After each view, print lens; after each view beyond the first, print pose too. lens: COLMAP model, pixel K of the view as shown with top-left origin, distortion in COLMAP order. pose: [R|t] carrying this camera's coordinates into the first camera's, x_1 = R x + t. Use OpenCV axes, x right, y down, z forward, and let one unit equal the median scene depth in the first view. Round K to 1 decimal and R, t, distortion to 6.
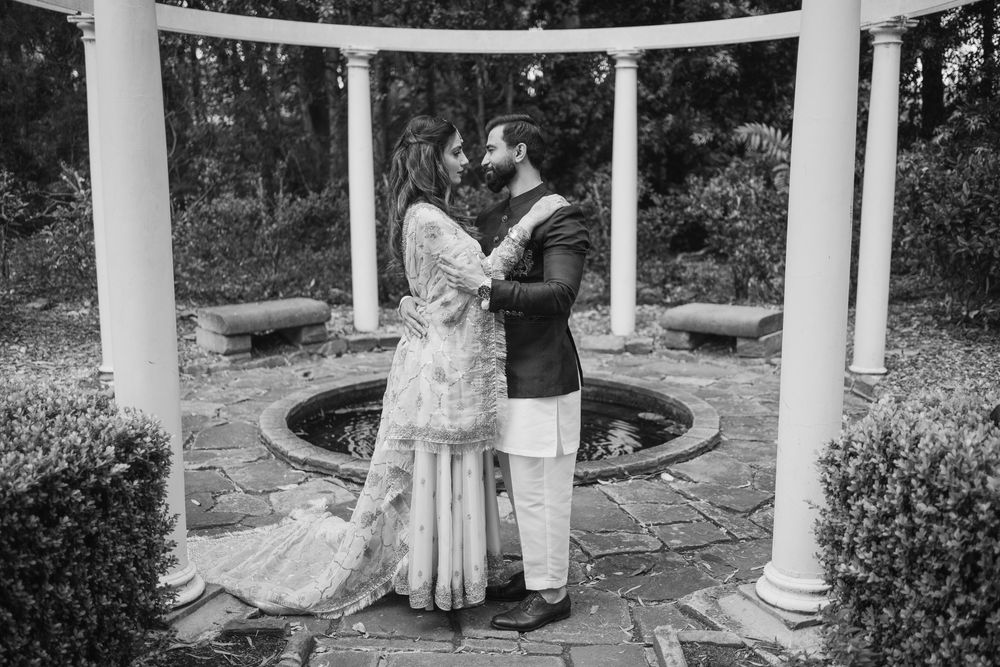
lens RADIAL K [[1023.5, 0, 508.9], [0, 1023.5, 337.2], [0, 0, 1]] dist [-0.047880, 0.211522]
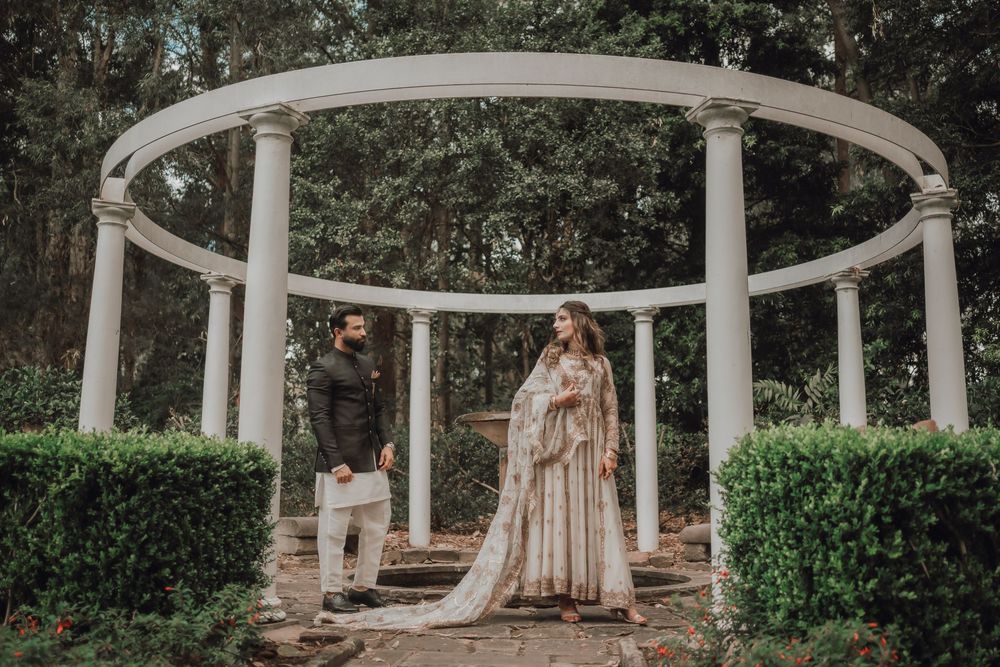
lens RADIAL K [[1044.6, 0, 503.4], [0, 1044.6, 330.8], [0, 0, 1]] dist [-0.026569, 0.137785]
pose [[0.997645, -0.005291, -0.068379, 0.033111], [-0.016430, 0.949551, -0.313183, 0.125828], [0.066586, 0.313569, 0.947228, -0.159046]]
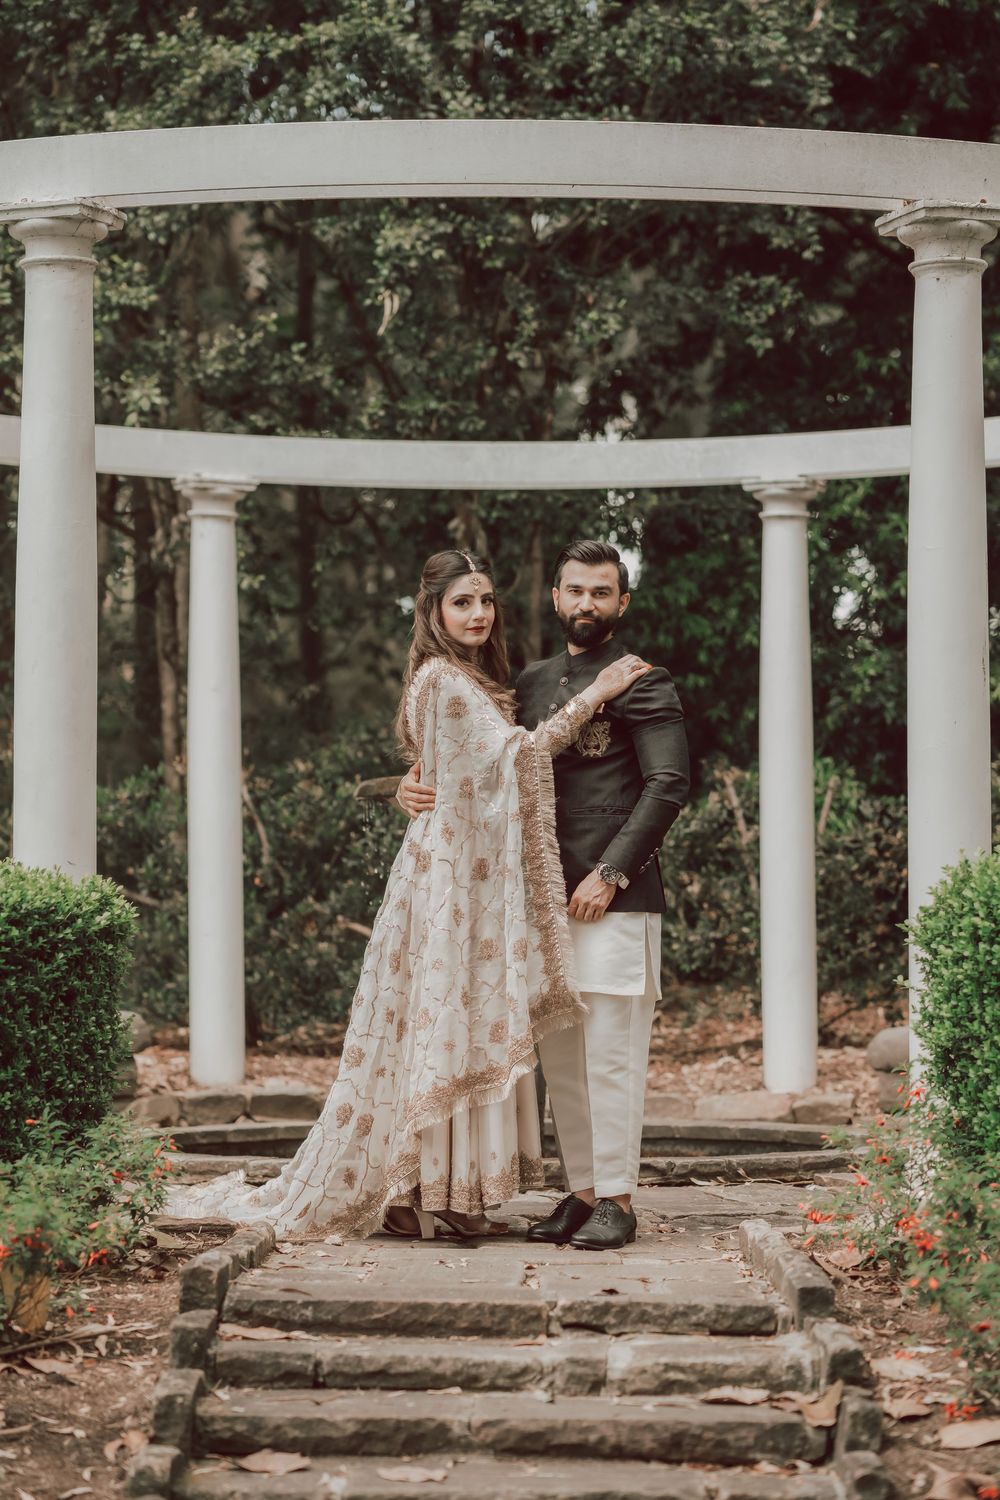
lens RADIAL K [[3851.1, 0, 496.6], [0, 3851.1, 748.6], [0, 0, 1]] dist [0.078457, 0.543020]
pose [[0.999972, -0.001774, -0.007204, -0.004716], [0.000217, 0.977553, -0.210688, 0.204295], [0.007416, 0.210681, 0.977527, -0.681014]]
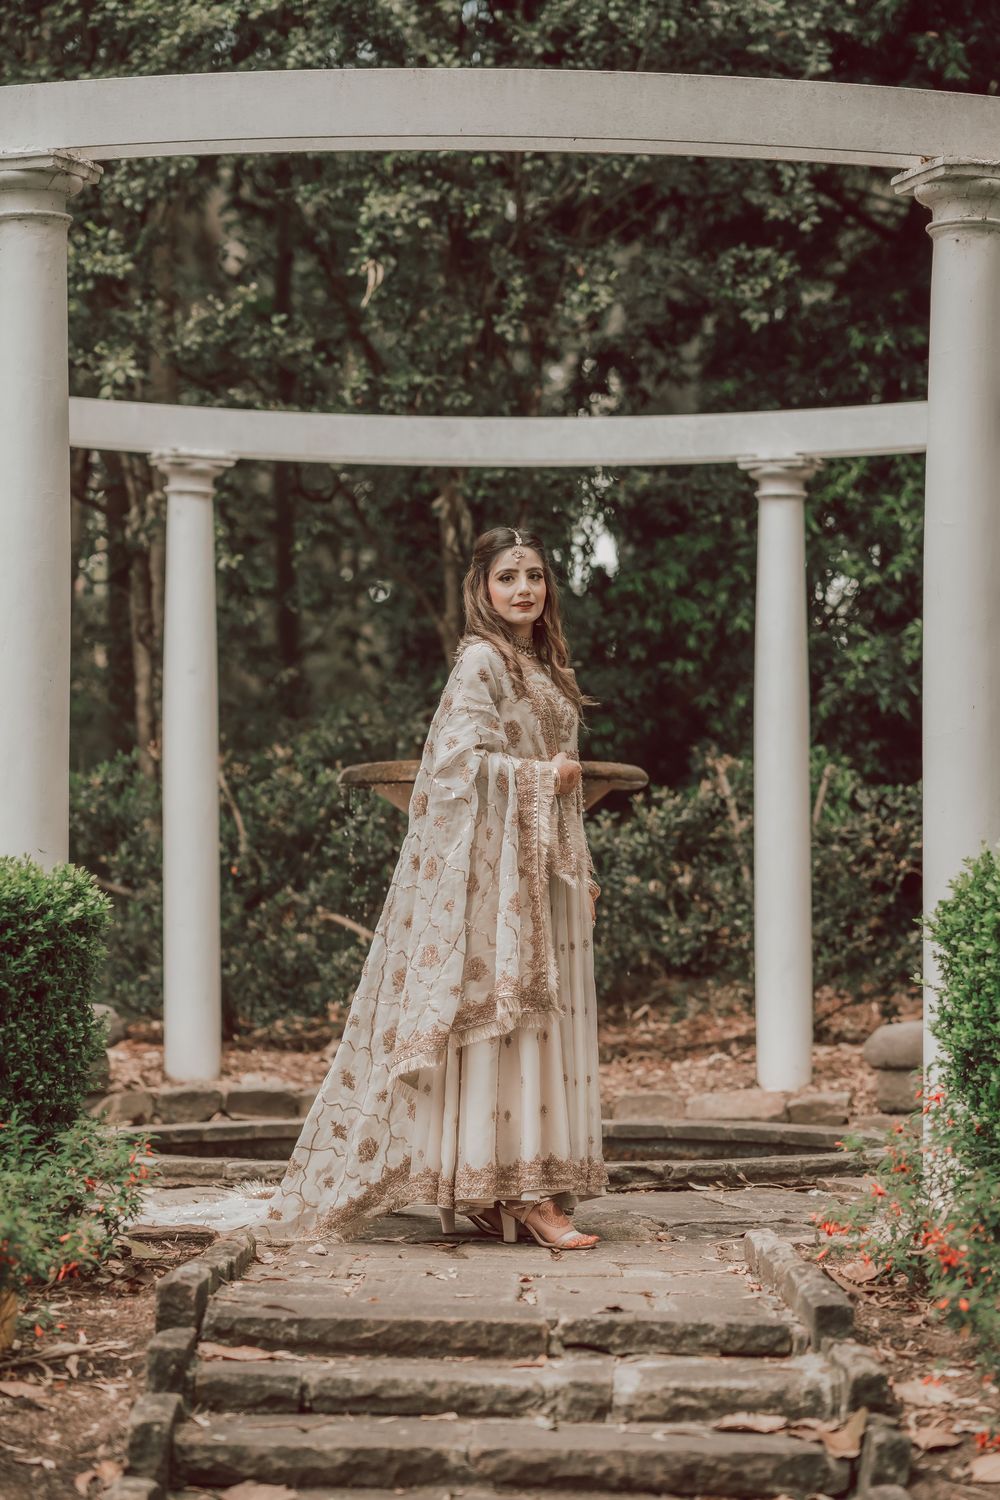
lens RADIAL K [[3857.5, 0, 505.2], [0, 3857.5, 755.2], [0, 0, 1]] dist [0.099889, 0.193241]
pose [[0.999994, 0.002691, 0.002270, -0.011022], [-0.002165, 0.978498, -0.206244, 0.194715], [-0.002776, 0.206237, 0.978498, -0.629996]]
